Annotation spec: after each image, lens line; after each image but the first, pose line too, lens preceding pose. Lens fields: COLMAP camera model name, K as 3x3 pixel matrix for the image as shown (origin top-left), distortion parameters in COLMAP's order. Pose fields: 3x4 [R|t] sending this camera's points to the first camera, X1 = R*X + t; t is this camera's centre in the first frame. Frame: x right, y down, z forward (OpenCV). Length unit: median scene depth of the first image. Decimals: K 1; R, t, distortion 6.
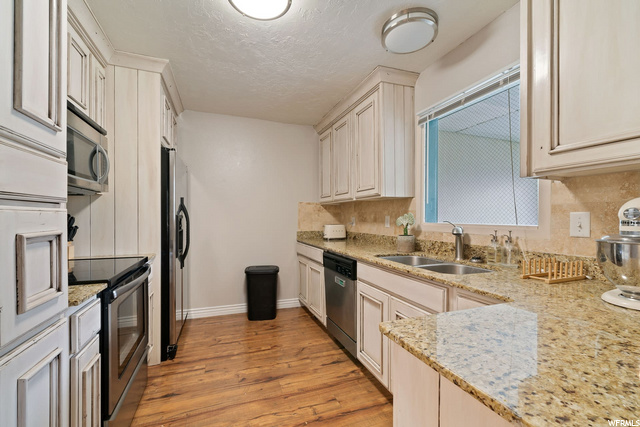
lens RADIAL K [[269.8, 0, 314.1], [0, 269.8, 219.4], [0, 0, 1]] dist [-0.000228, -0.000075]
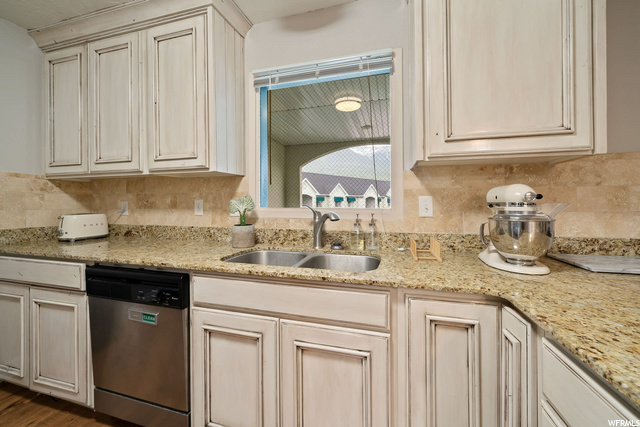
lens RADIAL K [[260.3, 0, 318.6], [0, 260.3, 201.0], [0, 0, 1]] dist [-0.001551, -0.000054]
pose [[0.589701, 0.002243, 0.807618, -0.128597], [0.008960, 0.999916, -0.009320, 0.000524], [-0.807572, 0.012732, 0.589632, 0.400432]]
